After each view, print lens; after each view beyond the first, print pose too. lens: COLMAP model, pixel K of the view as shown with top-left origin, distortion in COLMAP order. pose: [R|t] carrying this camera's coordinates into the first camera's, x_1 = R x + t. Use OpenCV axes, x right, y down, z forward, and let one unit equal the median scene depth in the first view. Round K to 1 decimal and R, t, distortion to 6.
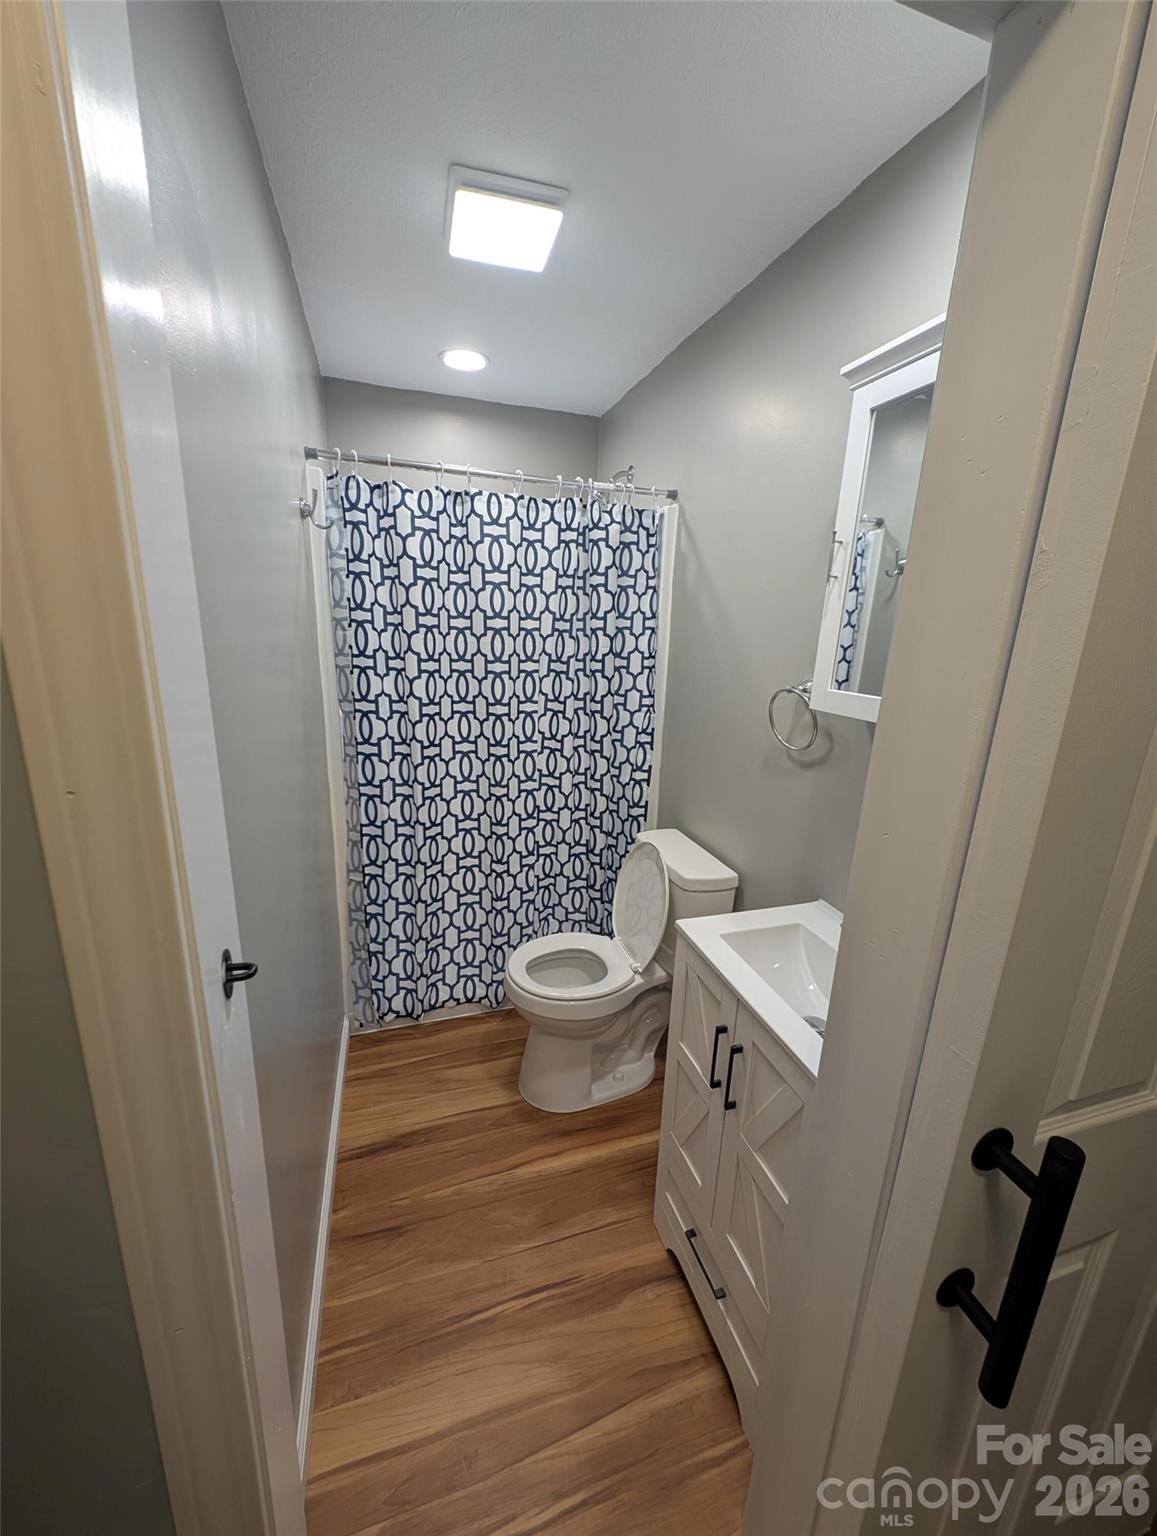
lens RADIAL K [[579.1, 0, 576.7], [0, 579.1, 766.9], [0, 0, 1]] dist [0.001852, -0.000197]
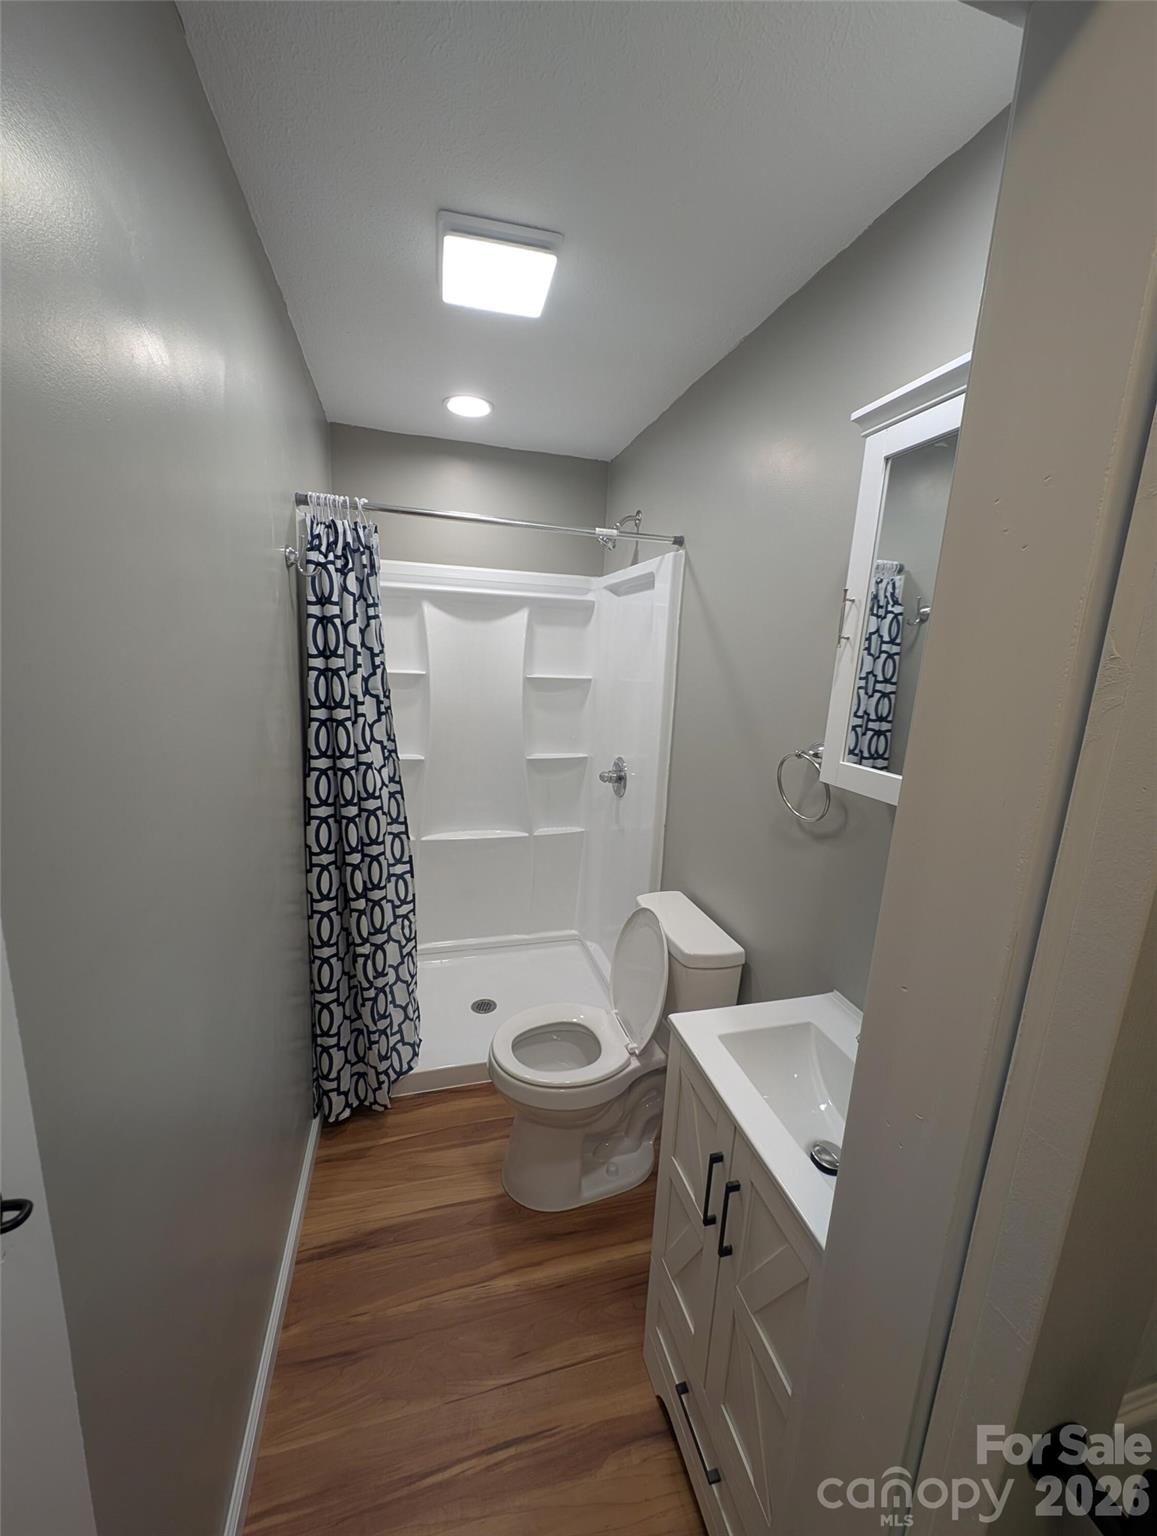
lens RADIAL K [[579.1, 0, 576.5], [0, 579.1, 768.1], [0, 0, 1]] dist [0.001852, -0.000197]
pose [[0.999266, 0.016615, -0.034517, 0.050202], [-0.018388, 0.998494, -0.051694, -0.059581], [0.033606, 0.052291, 0.998066, 0.082779]]
